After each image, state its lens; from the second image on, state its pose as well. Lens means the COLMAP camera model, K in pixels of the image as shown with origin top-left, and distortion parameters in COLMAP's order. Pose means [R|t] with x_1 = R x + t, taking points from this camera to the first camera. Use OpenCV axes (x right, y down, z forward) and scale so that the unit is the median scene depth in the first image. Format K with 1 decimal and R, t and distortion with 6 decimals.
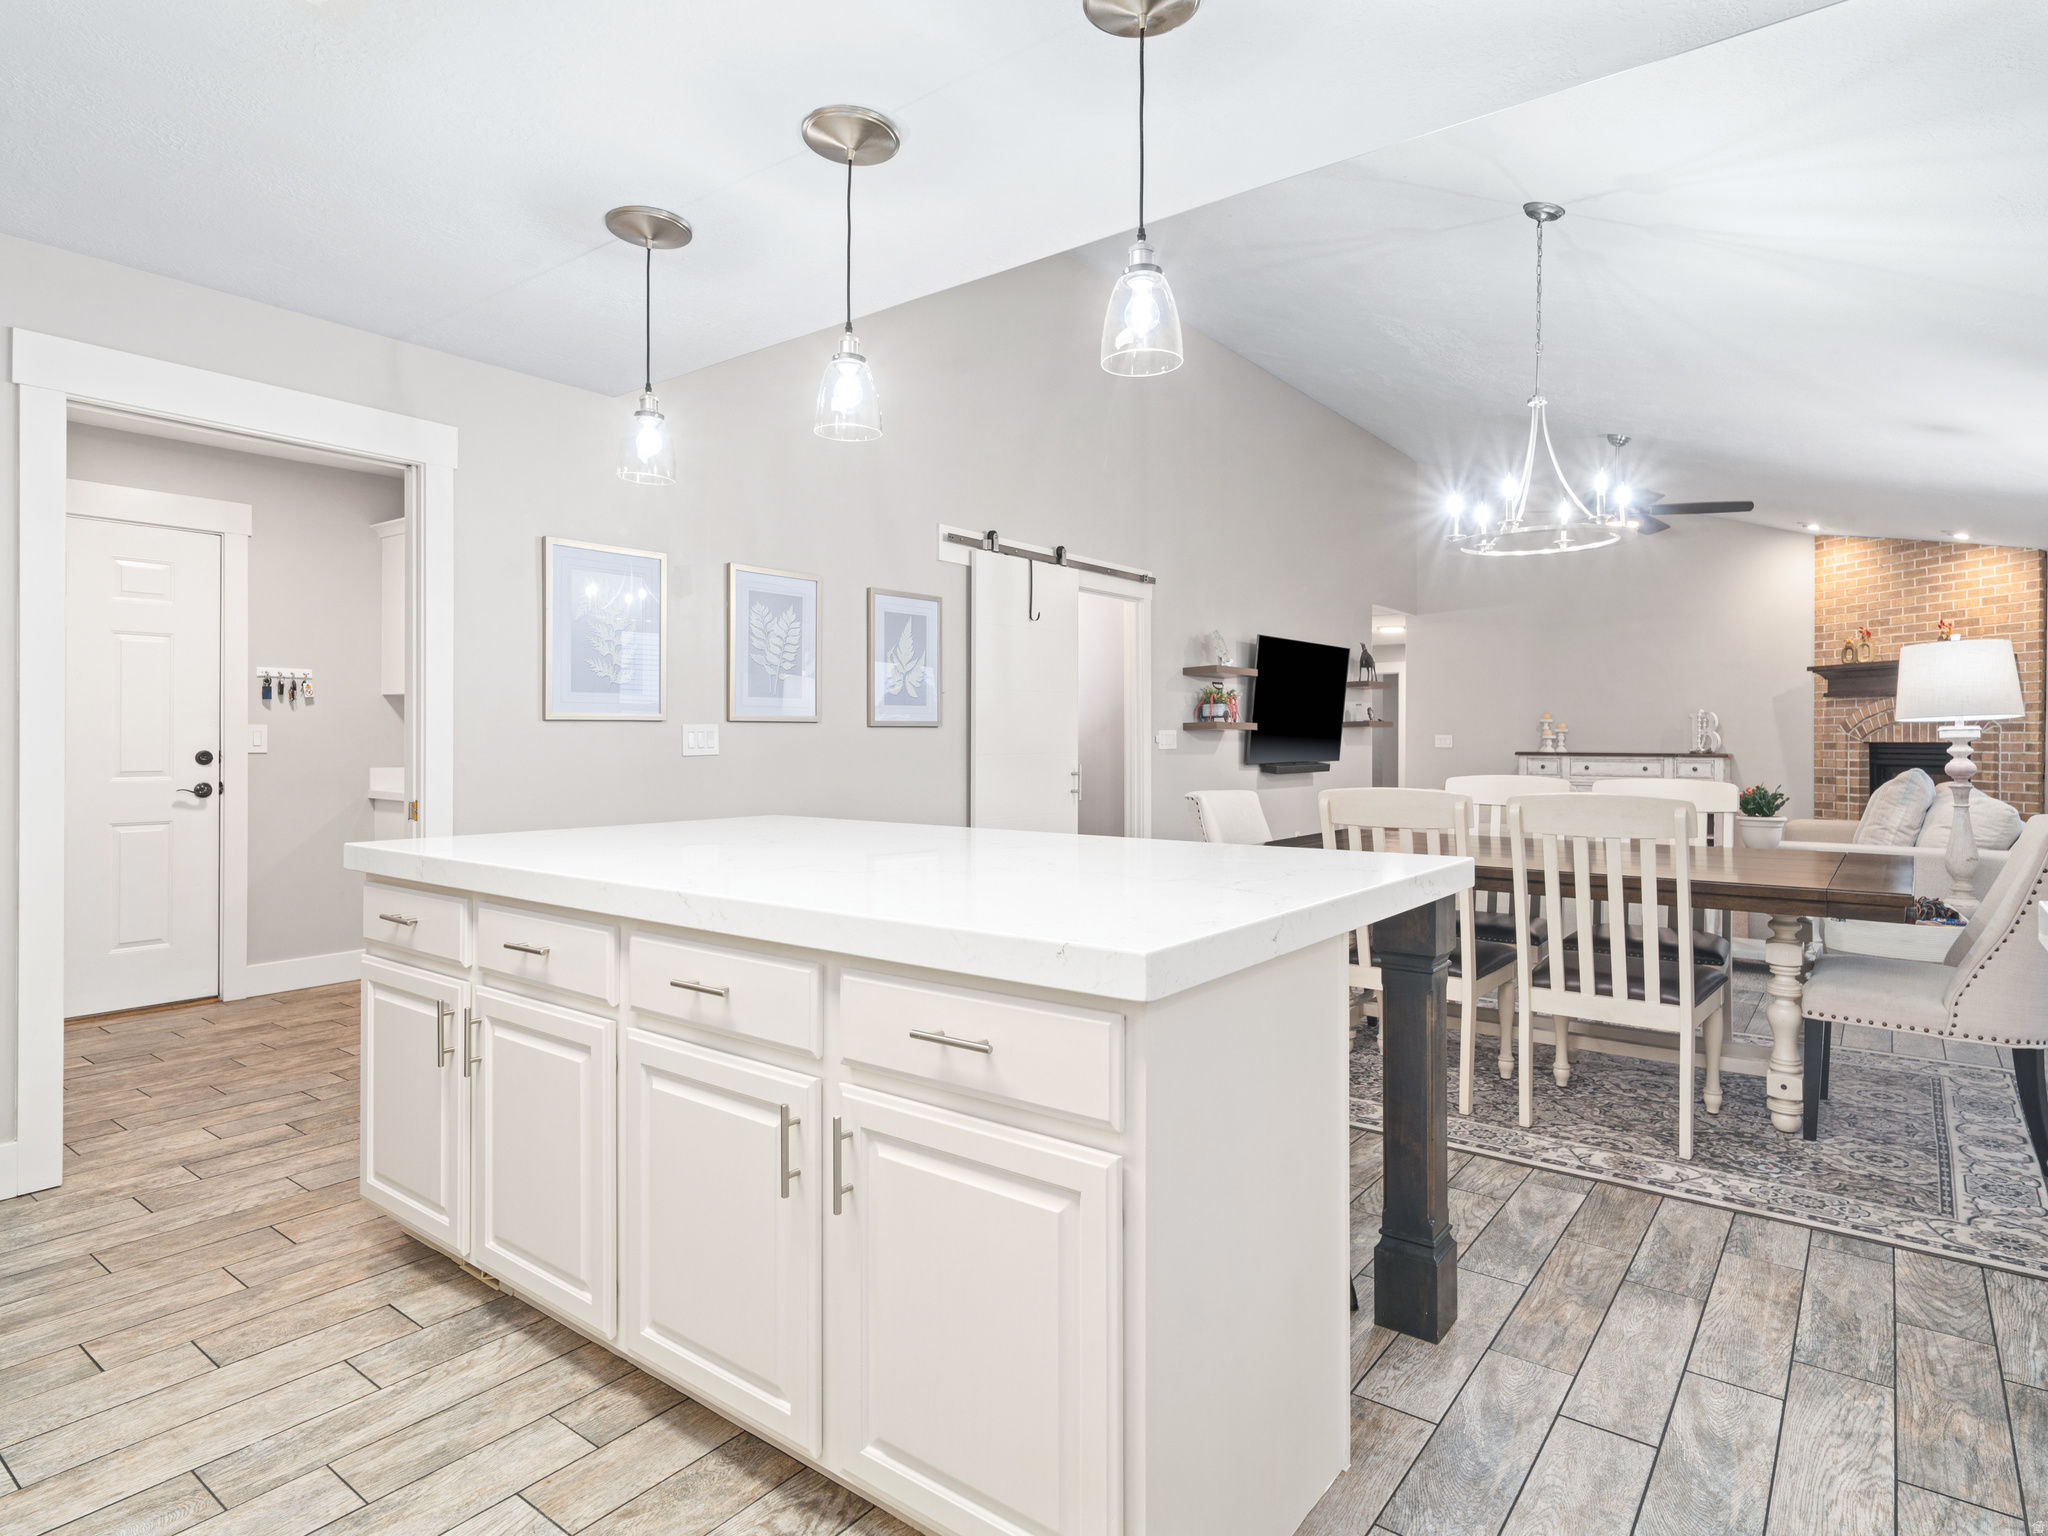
lens RADIAL K [[1123.0, 0, 1040.5], [0, 1123.0, 743.9], [0, 0, 1]] dist [0.003860, -0.003545]
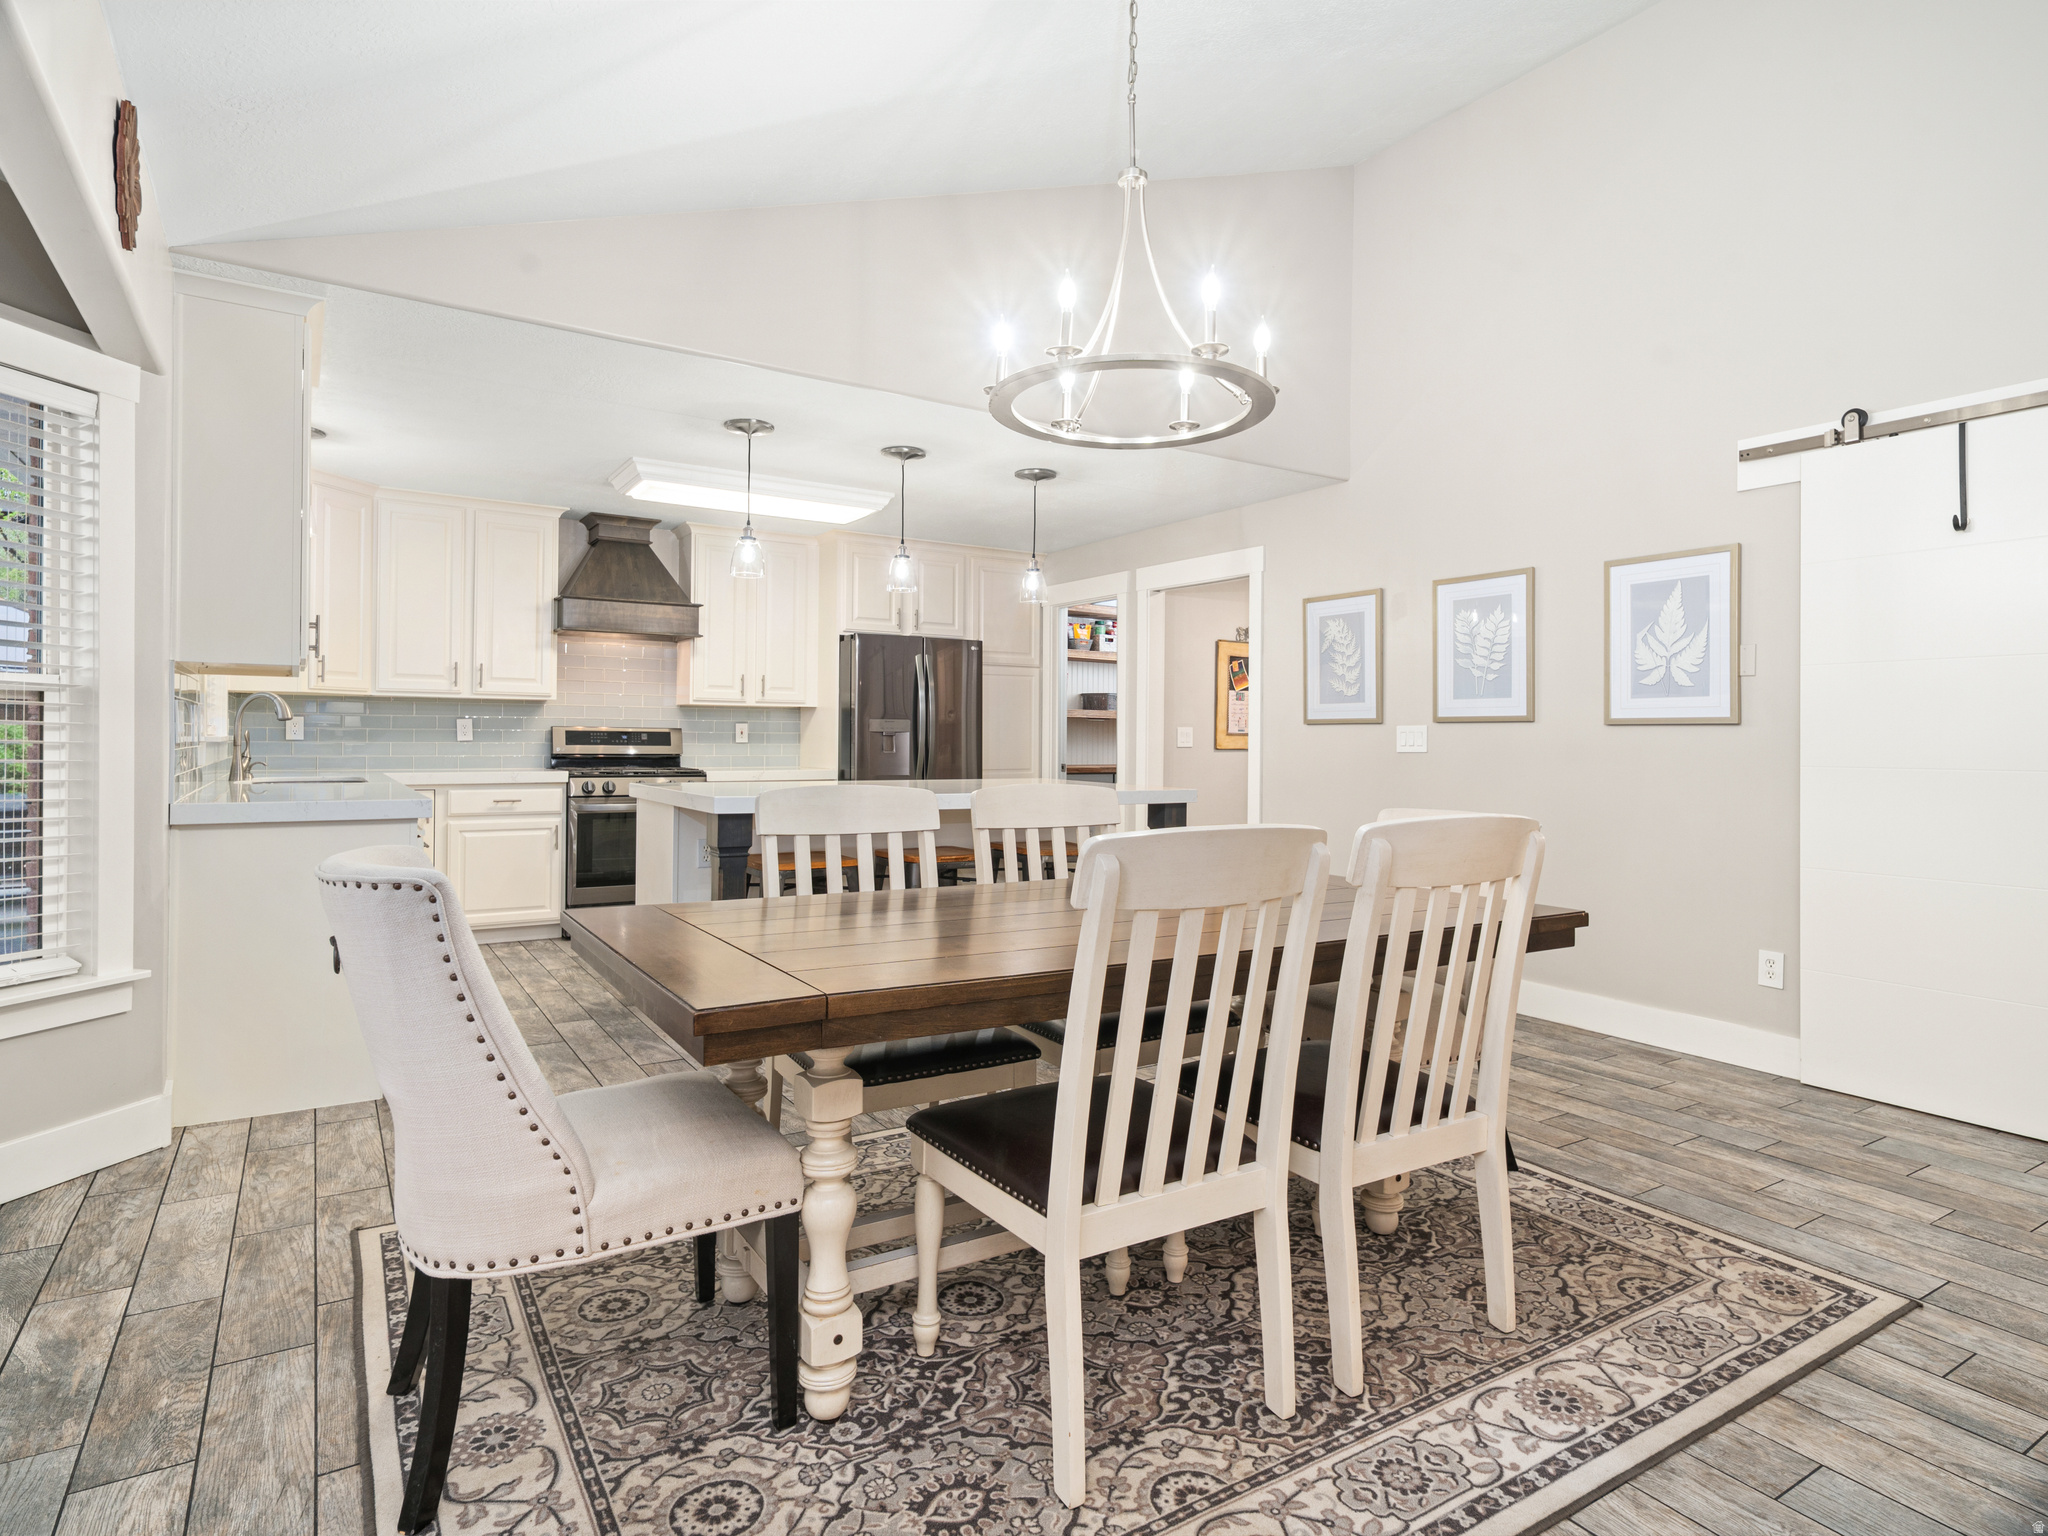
lens RADIAL K [[1123.0, 0, 1016.9], [0, 1123.0, 766.2], [0, 0, 1]] dist [0.003860, -0.003545]
pose [[-0.357365, 0.018343, -0.933785, 0.489038], [-0.017500, 0.999500, 0.026331, -0.000099], [0.933801, 0.025751, -0.356865, 0.551896]]
